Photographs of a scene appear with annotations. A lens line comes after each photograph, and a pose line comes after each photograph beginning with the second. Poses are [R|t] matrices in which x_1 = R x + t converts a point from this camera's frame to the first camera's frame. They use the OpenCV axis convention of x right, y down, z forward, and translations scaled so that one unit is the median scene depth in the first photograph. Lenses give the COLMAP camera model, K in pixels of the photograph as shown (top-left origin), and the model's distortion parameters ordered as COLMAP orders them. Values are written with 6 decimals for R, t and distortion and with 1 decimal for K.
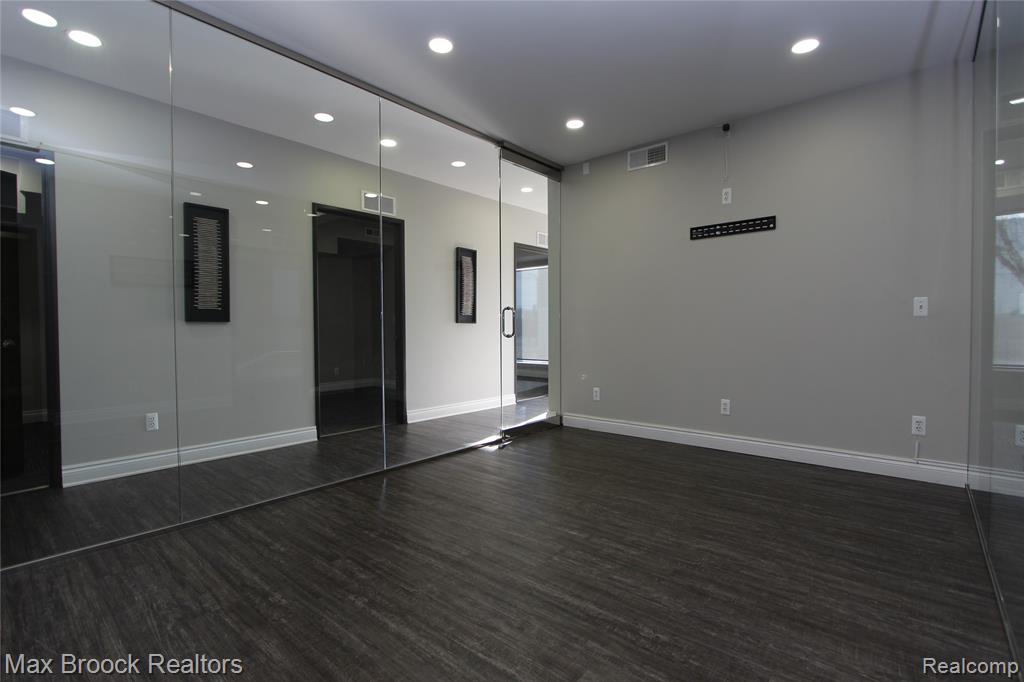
lens RADIAL K [[468.6, 0, 516.6], [0, 468.6, 337.0], [0, 0, 1]] dist [-0.019257, 0.001489]
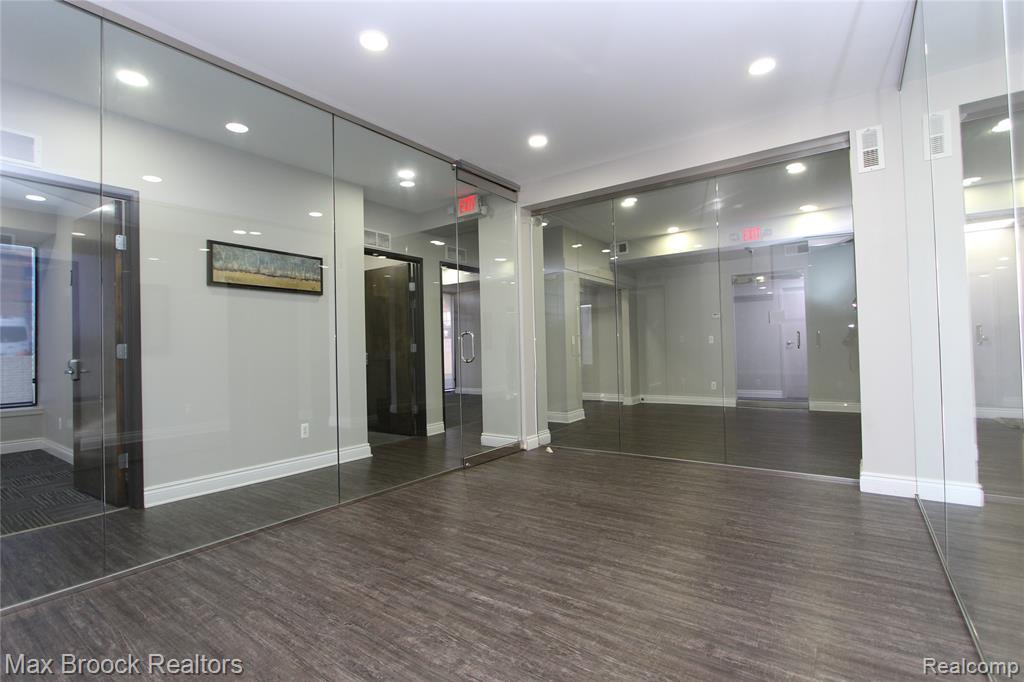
lens RADIAL K [[468.6, 0, 516.0], [0, 468.6, 339.2], [0, 0, 1]] dist [-0.019257, 0.001489]
pose [[-0.995133, 0.028255, -0.094406, 0.155148], [0.028664, 0.999585, -0.002971, -0.046681], [0.094283, -0.005662, -0.995529, 2.191754]]
